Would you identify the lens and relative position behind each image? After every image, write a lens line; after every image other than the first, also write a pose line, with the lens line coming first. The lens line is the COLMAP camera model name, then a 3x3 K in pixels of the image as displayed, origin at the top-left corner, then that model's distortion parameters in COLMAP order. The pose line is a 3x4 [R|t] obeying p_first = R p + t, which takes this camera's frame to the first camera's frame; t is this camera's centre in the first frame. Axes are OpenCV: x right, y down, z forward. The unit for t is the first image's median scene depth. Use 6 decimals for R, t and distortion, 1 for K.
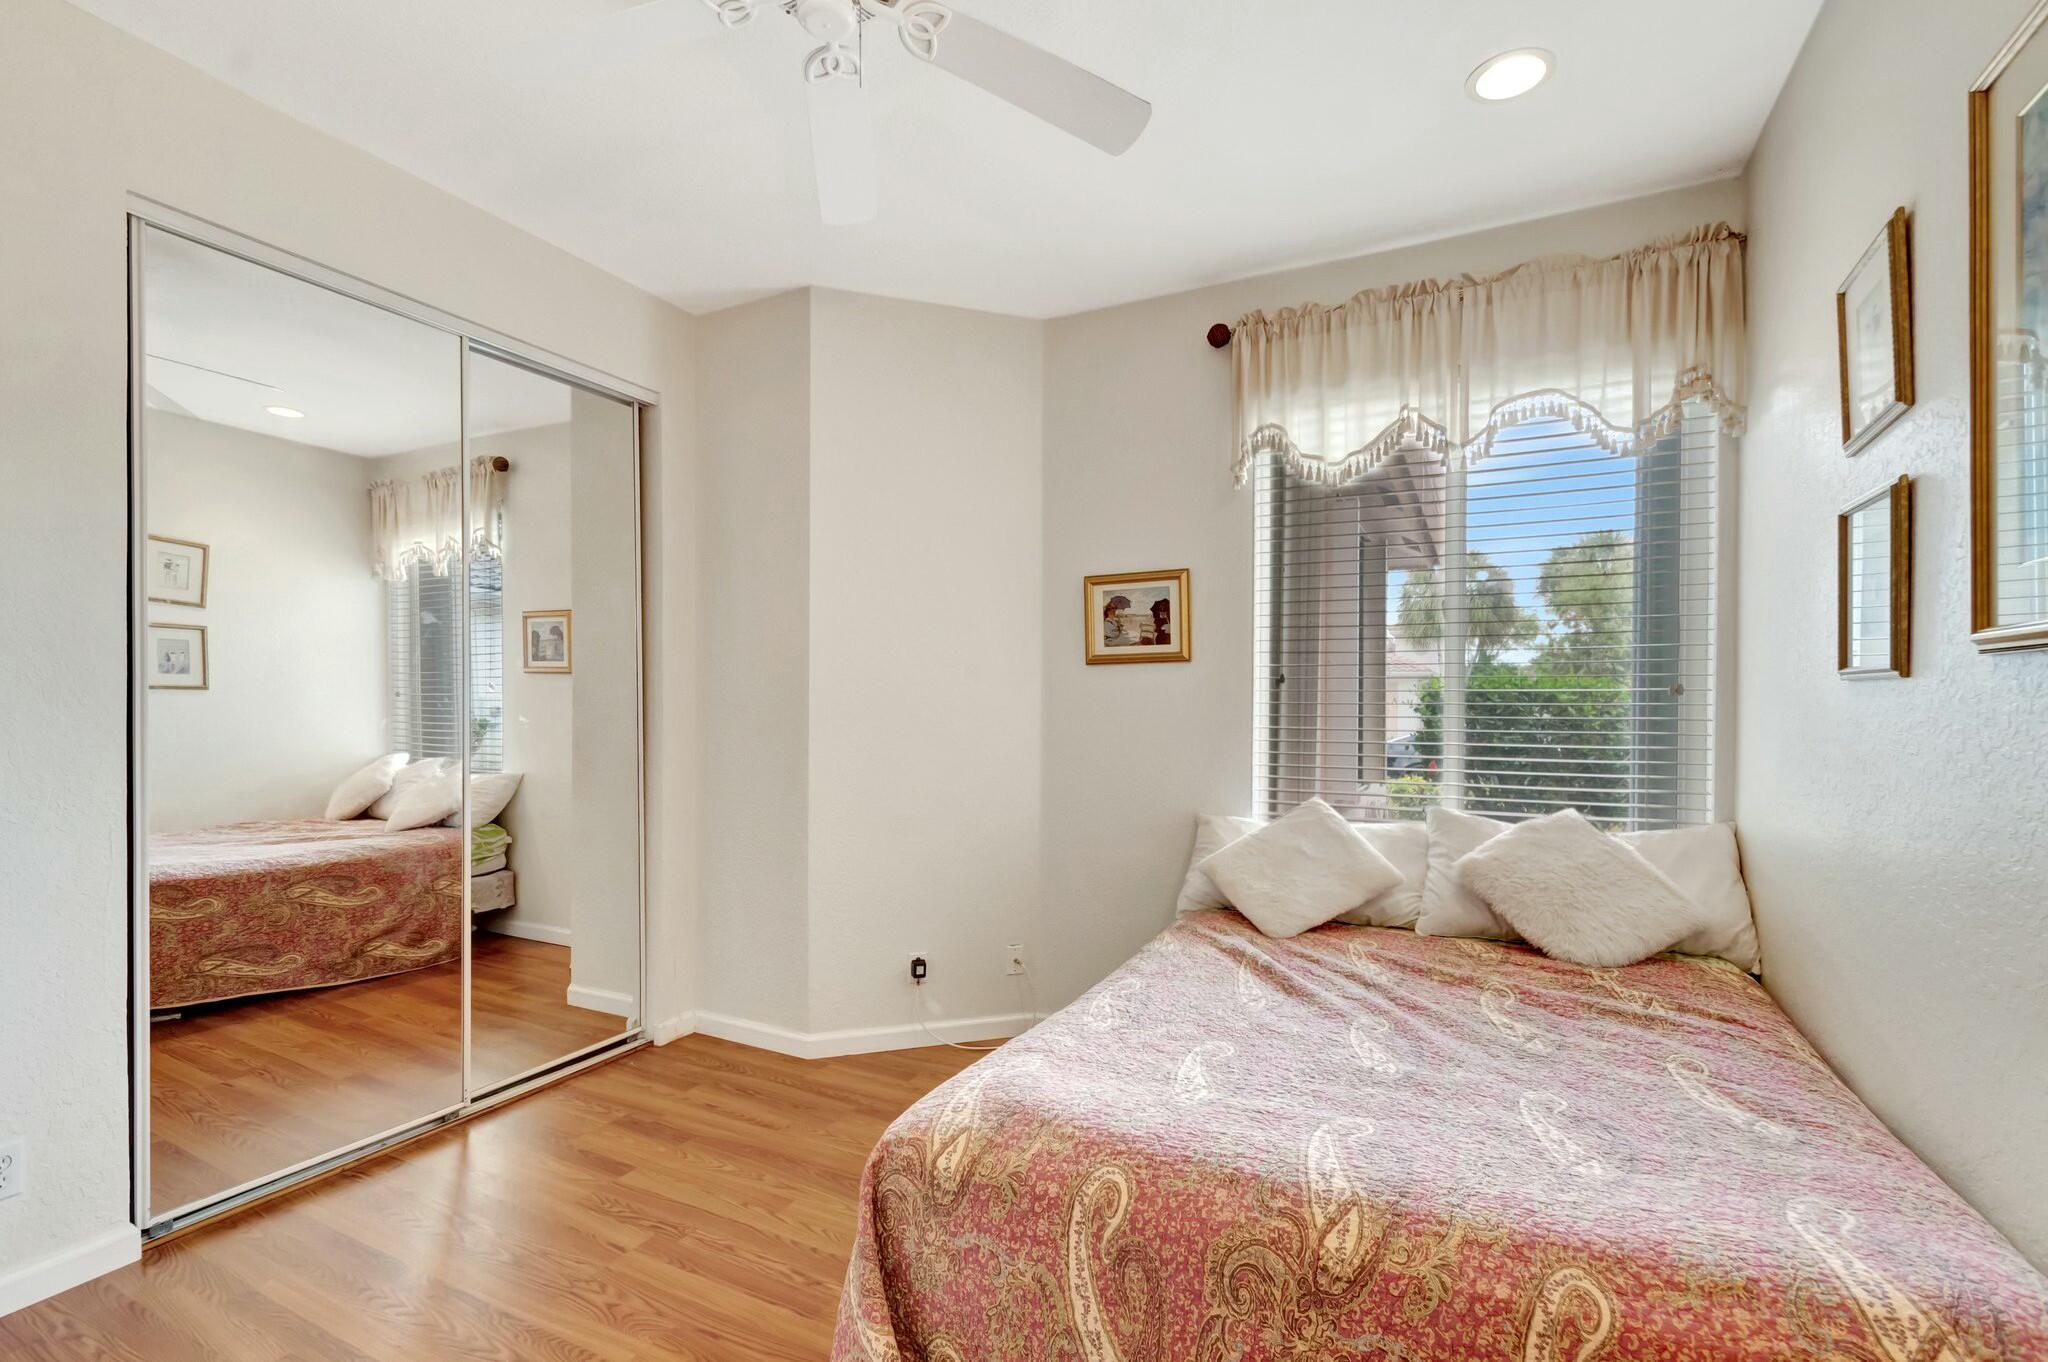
lens RADIAL K [[917.4, 0, 1024.0], [0, 917.4, 709.1], [0, 0, 1]] dist [0.001954, -0.000025]
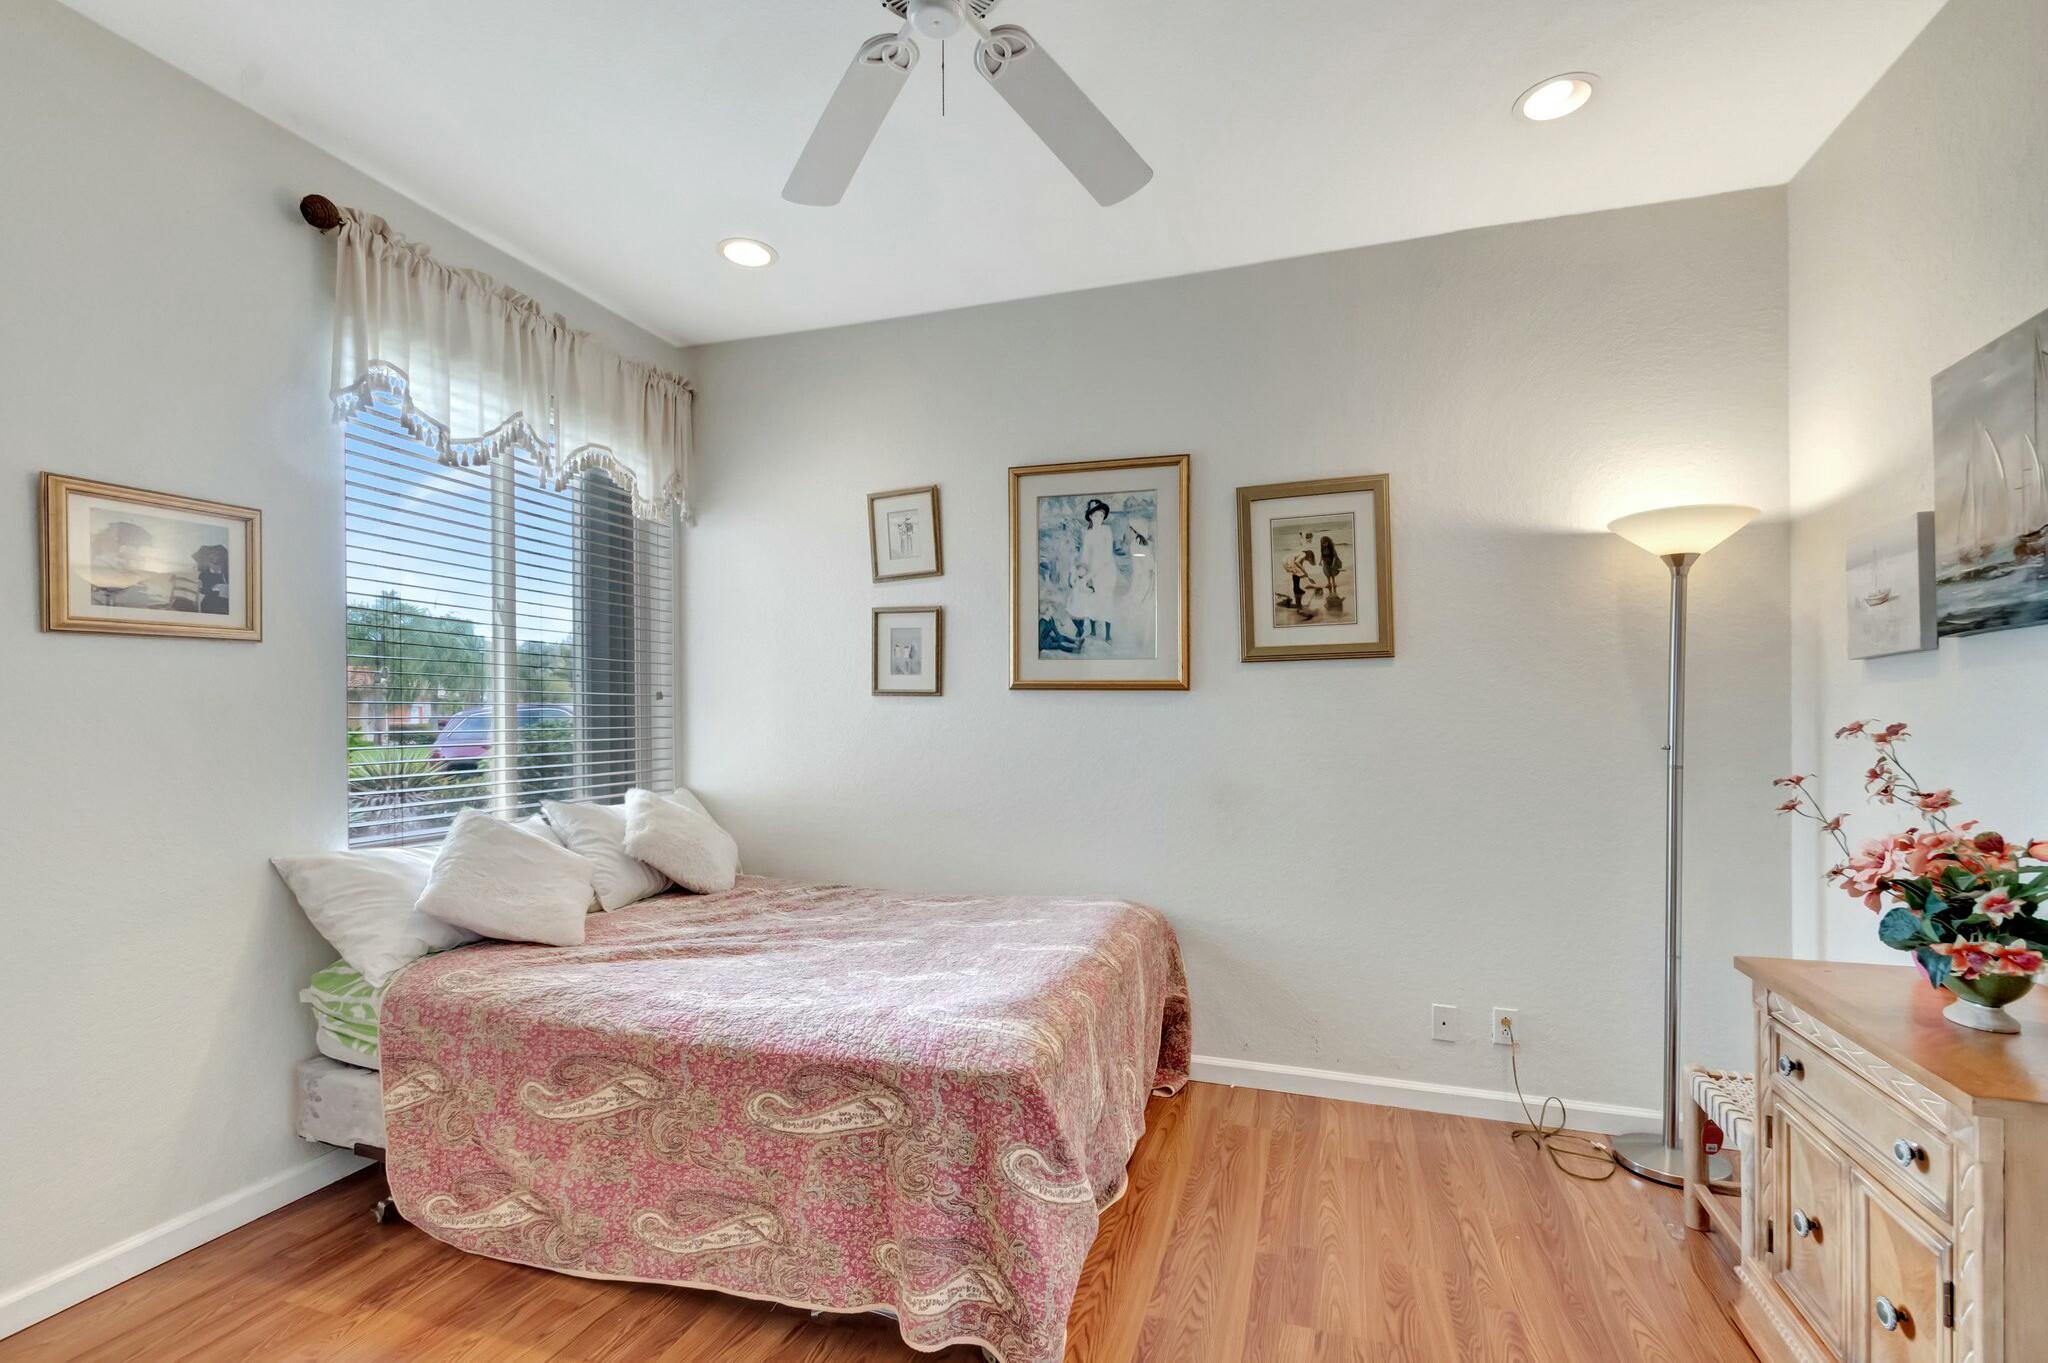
lens RADIAL K [[917.4, 0, 1024.0], [0, 917.4, 709.6], [0, 0, 1]] dist [0.001954, -0.000025]
pose [[-0.149693, -0.000227, 0.988732, -0.712905], [0.000010, 1.000000, 0.000232, -0.001526], [-0.988732, 0.000045, -0.149693, 0.628954]]
